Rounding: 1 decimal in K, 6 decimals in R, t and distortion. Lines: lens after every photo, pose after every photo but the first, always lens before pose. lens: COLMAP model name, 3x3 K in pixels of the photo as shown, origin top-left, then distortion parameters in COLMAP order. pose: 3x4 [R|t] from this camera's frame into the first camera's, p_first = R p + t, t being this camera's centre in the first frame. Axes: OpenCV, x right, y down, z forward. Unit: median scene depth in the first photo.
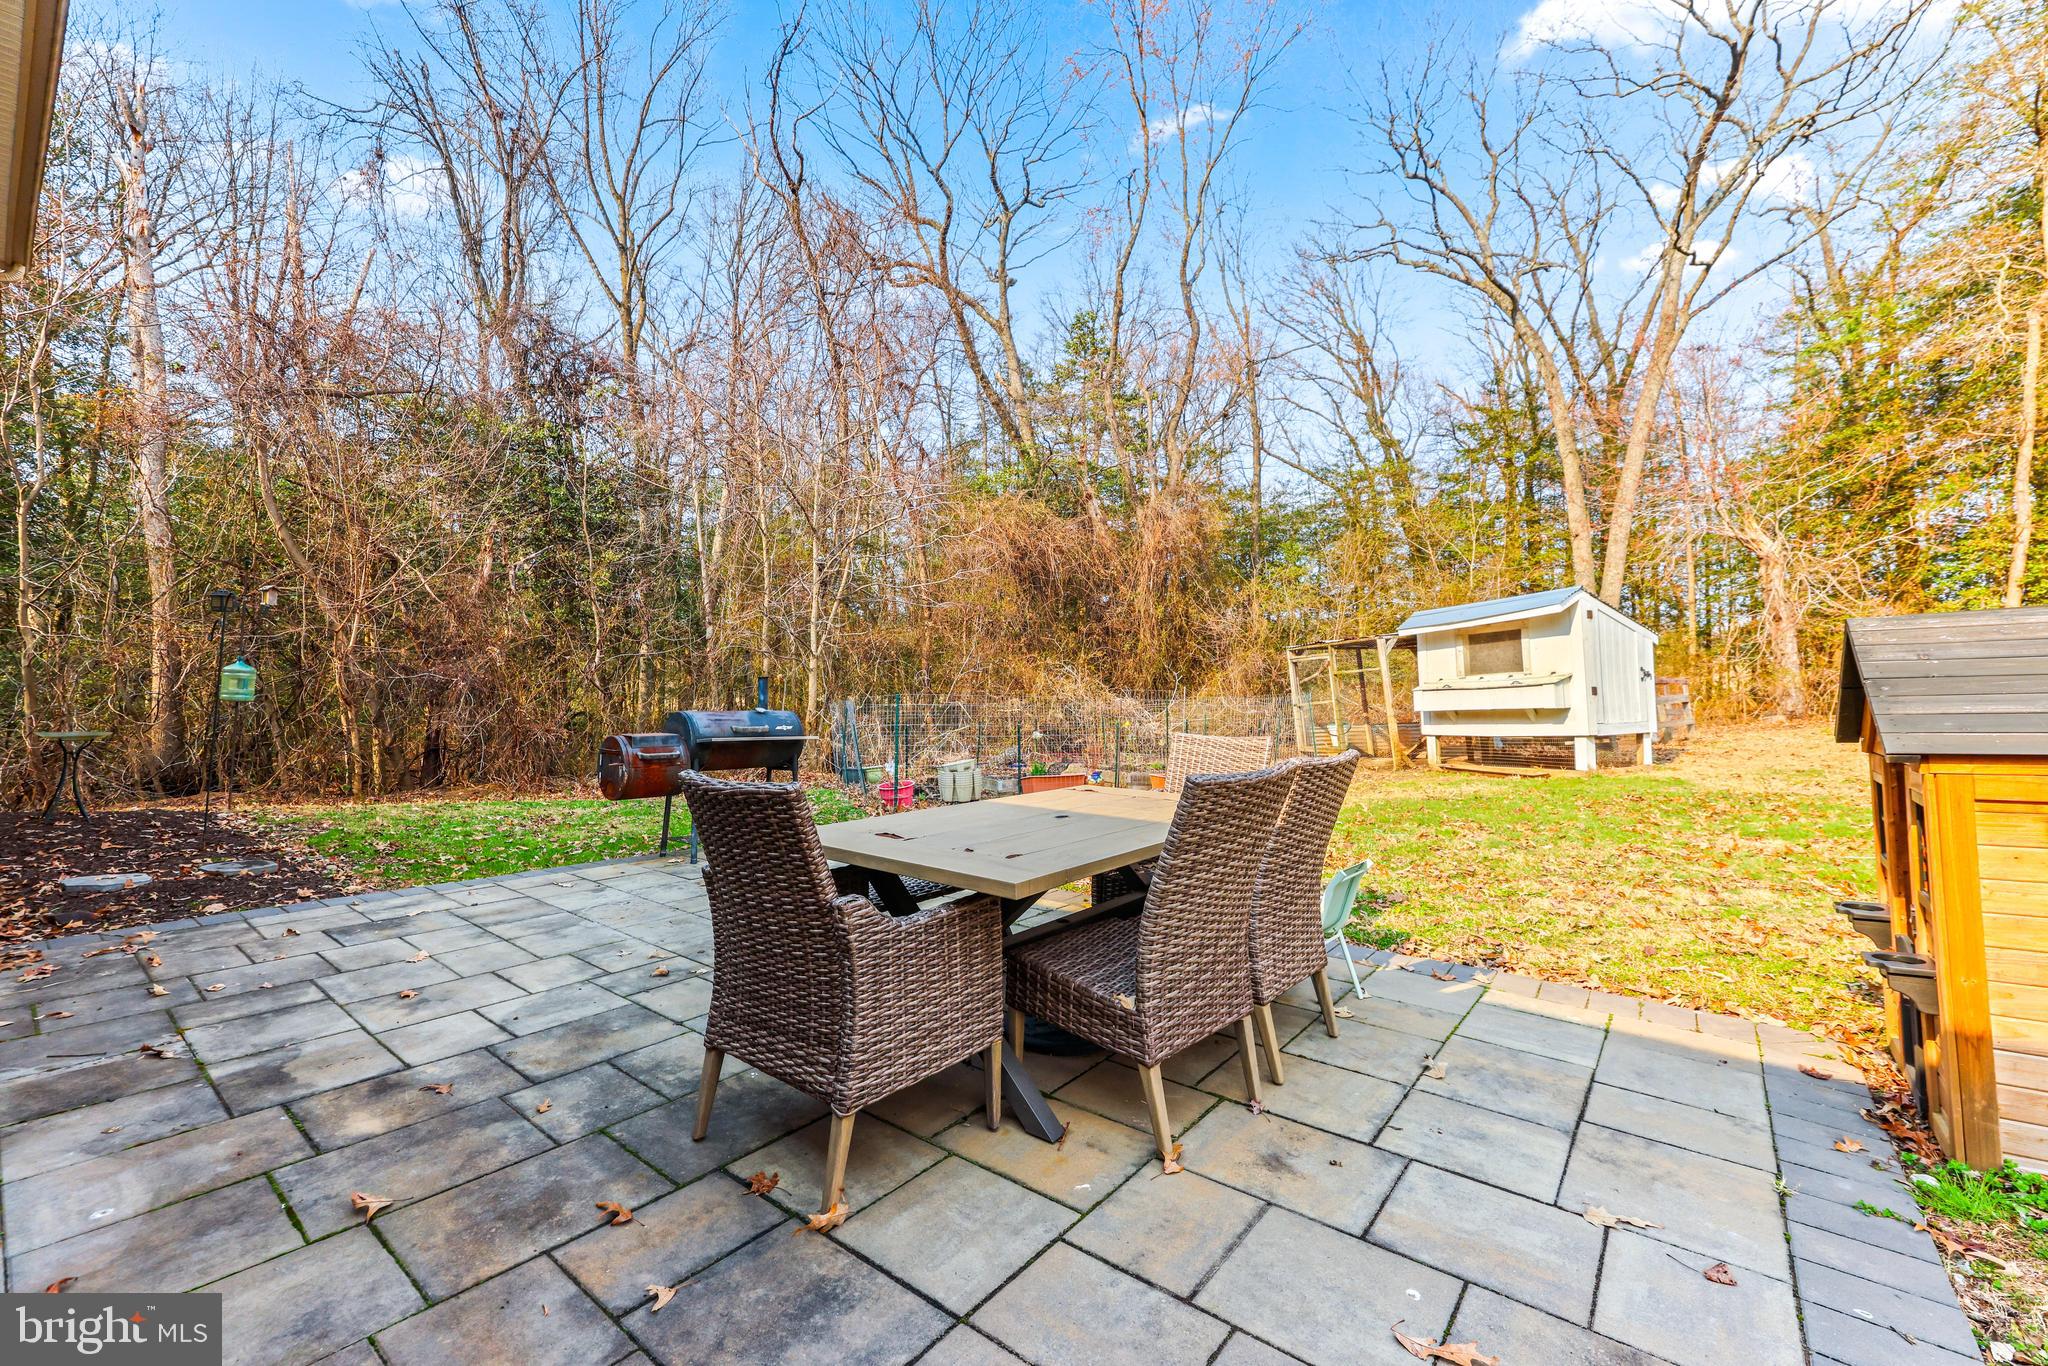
lens RADIAL K [[850.1, 0, 1024.0], [0, 850.1, 683.0], [0, 0, 1]] dist [0.001577, 0.000595]
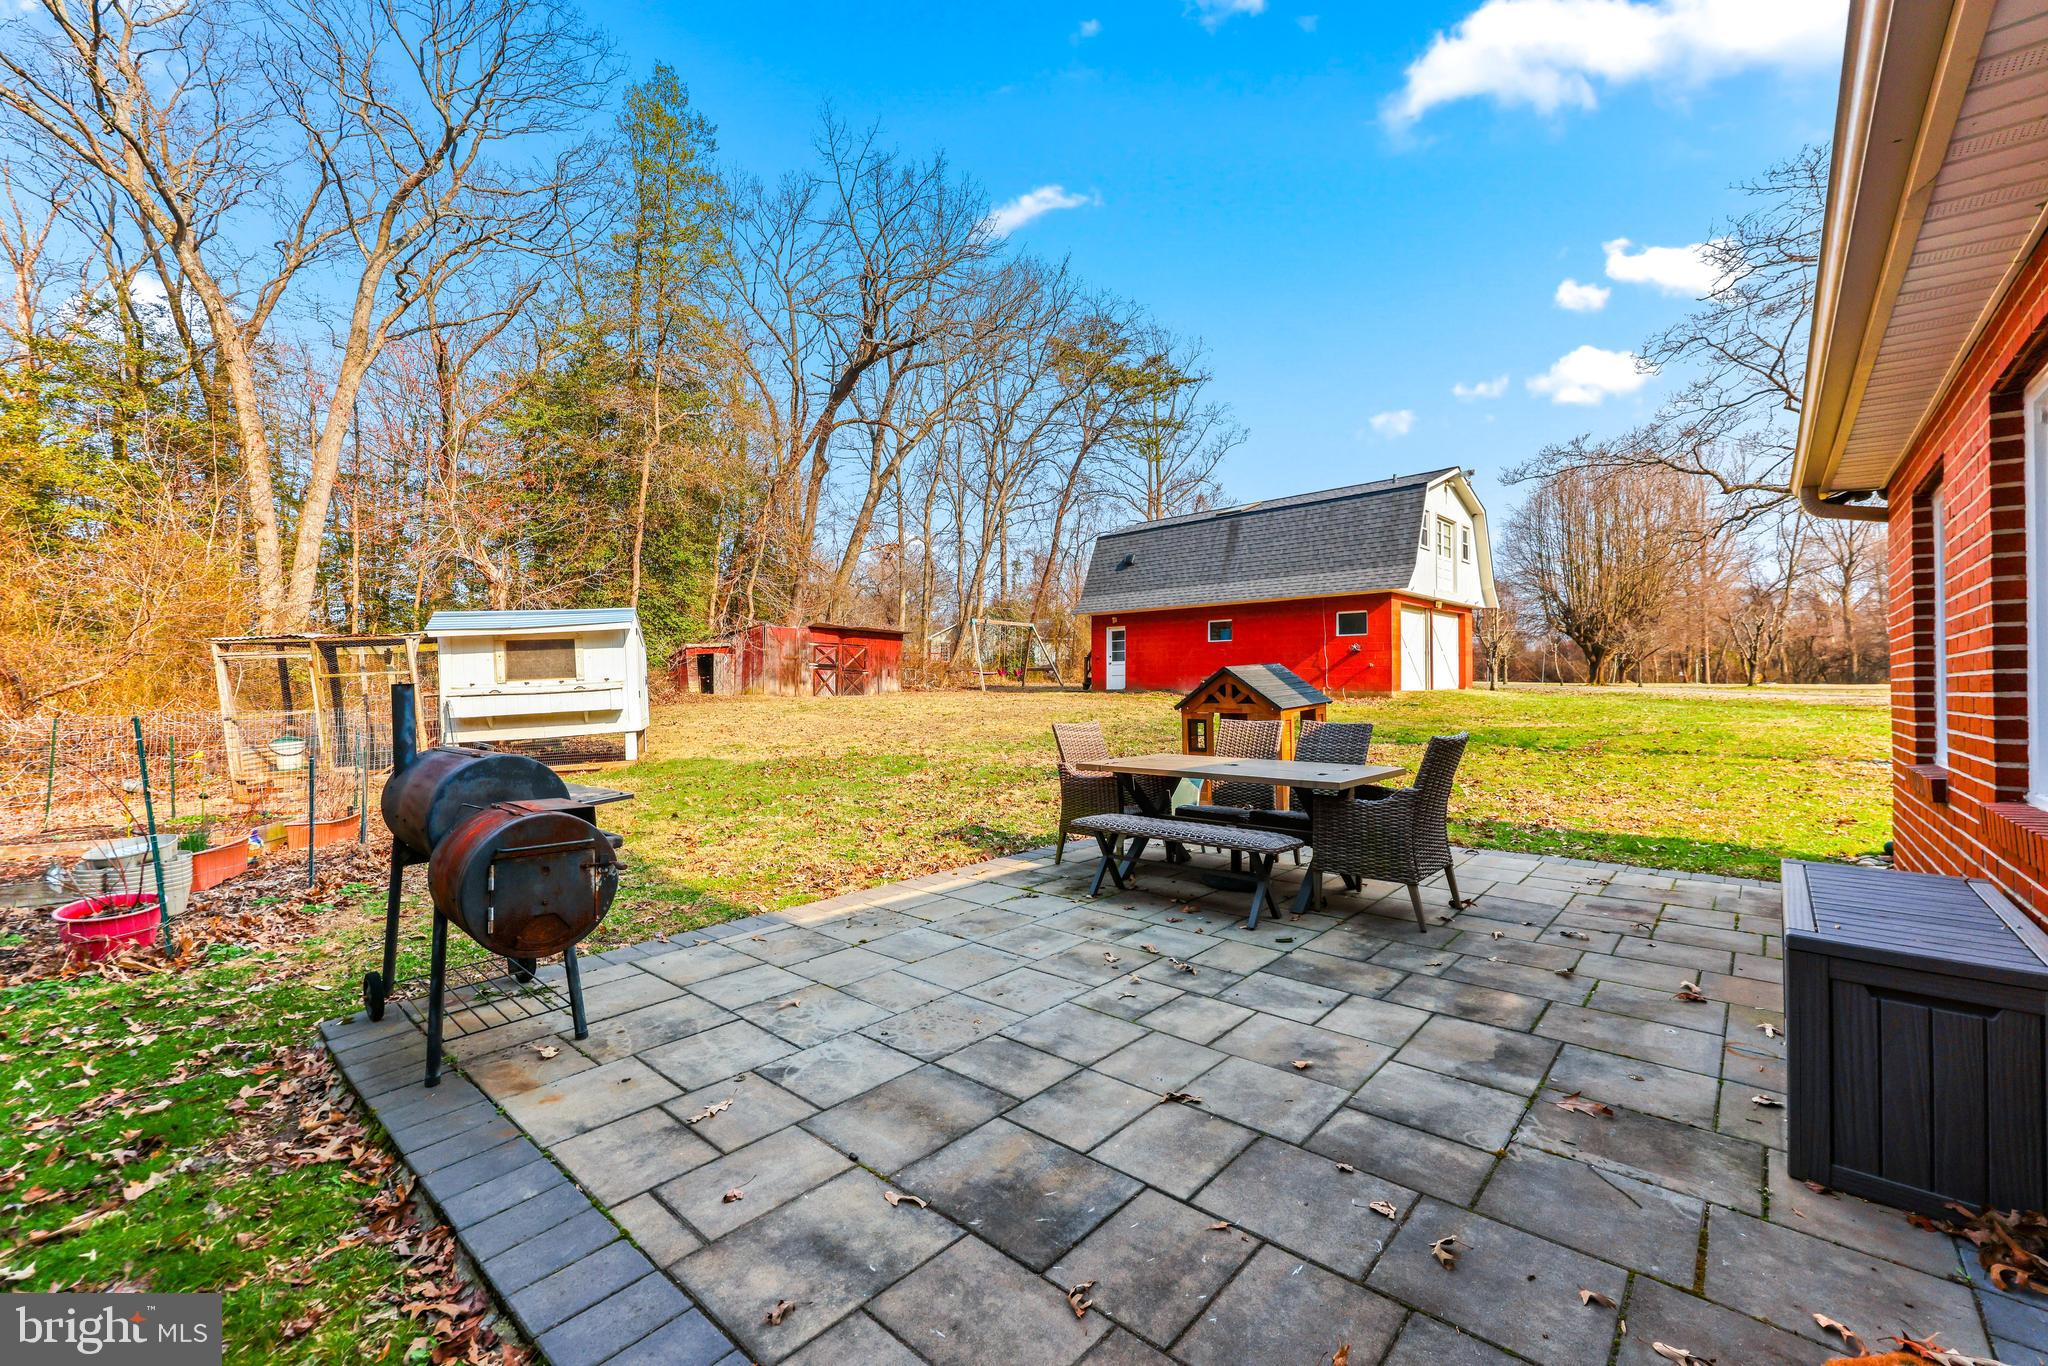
lens RADIAL K [[822.3, 0, 1020.5], [0, 822.3, 683.1], [0, 0, 1]] dist [0.000230, -0.000101]
pose [[0.054349, 0.003236, 0.998517, -0.472337], [0.000576, 0.999994, -0.003272, -0.002536], [-0.998522, 0.000753, 0.054347, 0.375397]]
